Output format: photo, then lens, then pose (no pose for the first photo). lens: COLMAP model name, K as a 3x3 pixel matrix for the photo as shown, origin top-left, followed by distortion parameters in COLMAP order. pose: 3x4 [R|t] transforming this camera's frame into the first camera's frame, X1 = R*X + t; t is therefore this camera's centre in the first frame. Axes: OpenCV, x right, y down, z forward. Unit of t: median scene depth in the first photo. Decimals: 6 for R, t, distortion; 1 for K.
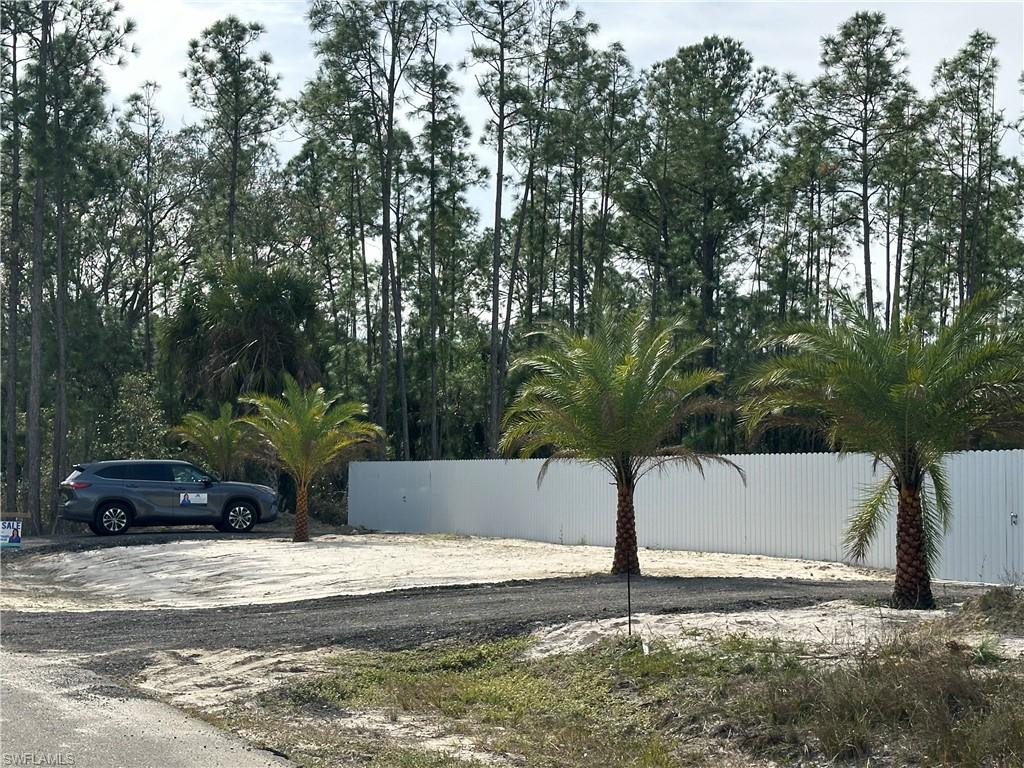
lens RADIAL K [[1816.2, 0, 525.2], [0, 1816.2, 381.7], [0, 0, 1]] dist [0.155073, 0.000000]
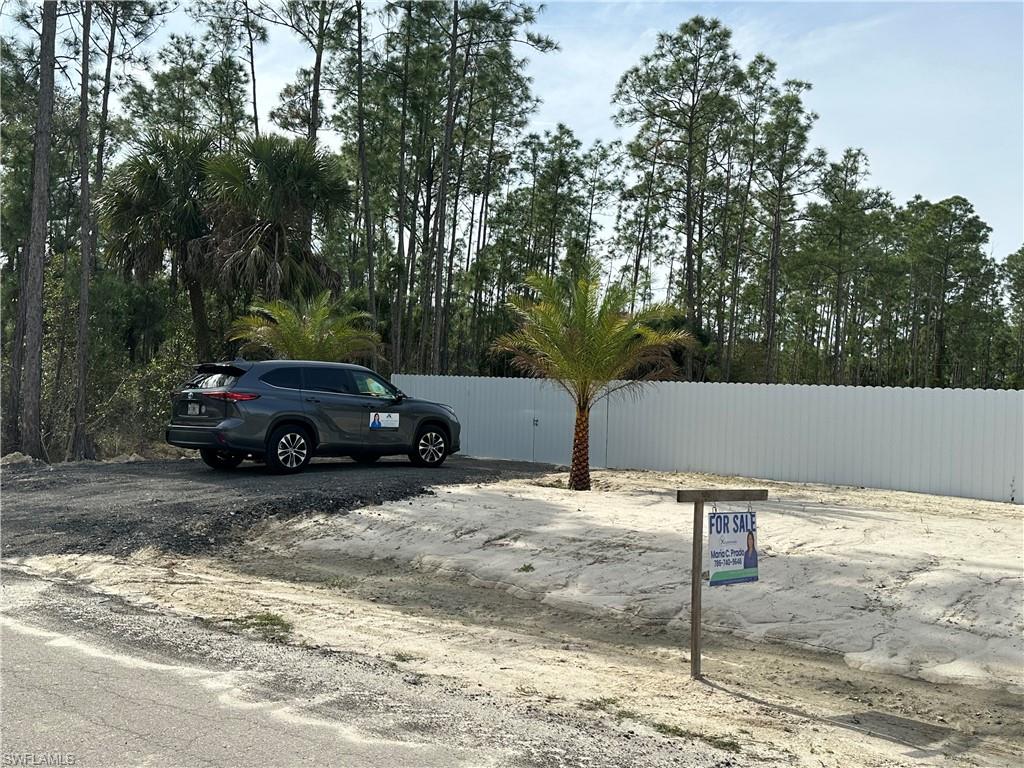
lens RADIAL K [[1005.7, 0, 508.7], [0, 1005.7, 400.3], [0, 0, 1]] dist [0.017688, 0.000000]
pose [[0.877406, 0.032700, 0.478633, -0.293035], [-0.063349, 0.996835, 0.048023, 0.031676], [-0.475548, -0.072456, 0.876701, 0.581369]]
